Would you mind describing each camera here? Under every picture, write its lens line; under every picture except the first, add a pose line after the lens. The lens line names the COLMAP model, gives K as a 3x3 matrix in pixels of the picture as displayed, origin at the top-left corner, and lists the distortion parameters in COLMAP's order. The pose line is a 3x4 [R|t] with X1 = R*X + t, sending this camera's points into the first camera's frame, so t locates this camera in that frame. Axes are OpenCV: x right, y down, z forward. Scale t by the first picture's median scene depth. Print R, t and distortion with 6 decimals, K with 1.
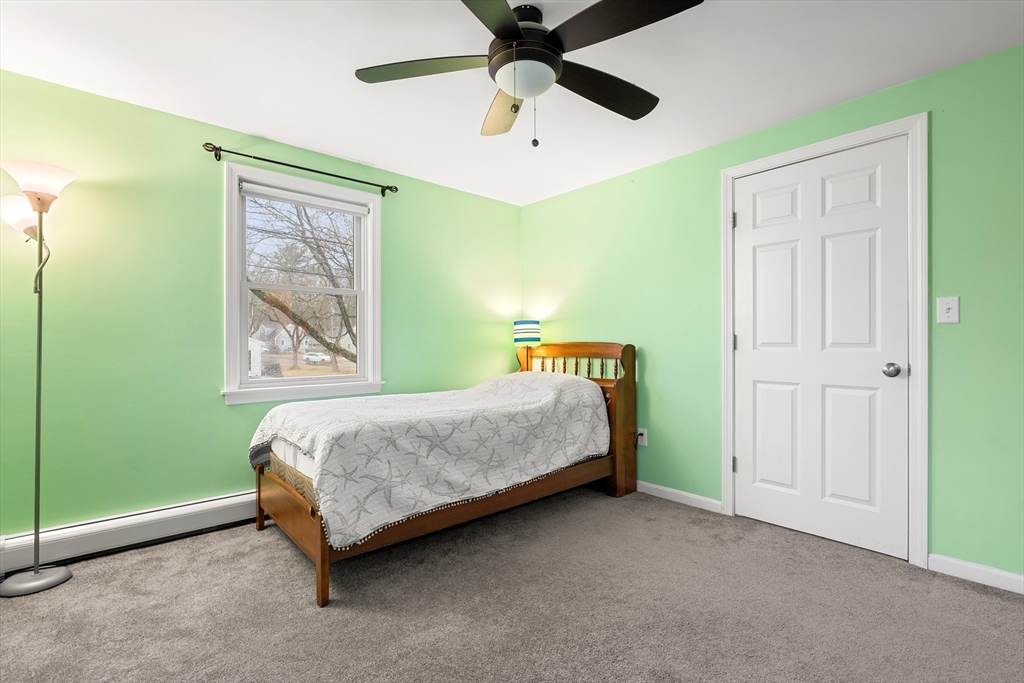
lens RADIAL K [[477.3, 0, 515.7], [0, 477.3, 339.6], [0, 0, 1]] dist [-0.004471, 0.001468]
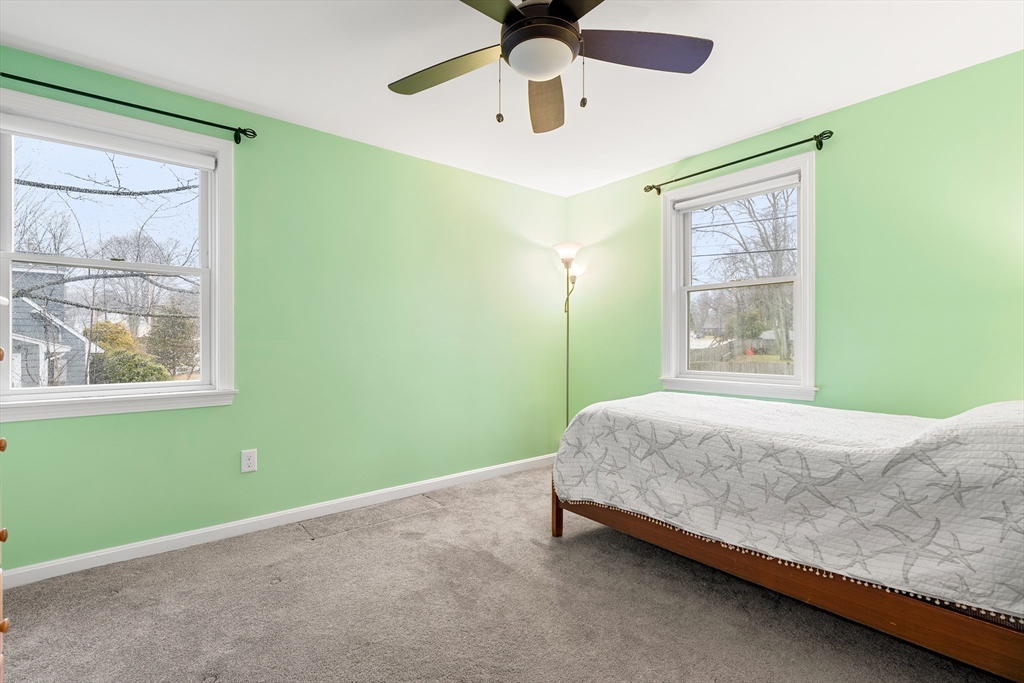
lens RADIAL K [[477.3, 0, 510.1], [0, 477.3, 344.2], [0, 0, 1]] dist [-0.004471, 0.001468]
pose [[-0.058661, 0.007496, -0.998250, 0.695354], [0.005800, 0.999957, 0.007168, 0.009055], [0.998261, -0.005369, -0.058702, 0.714896]]
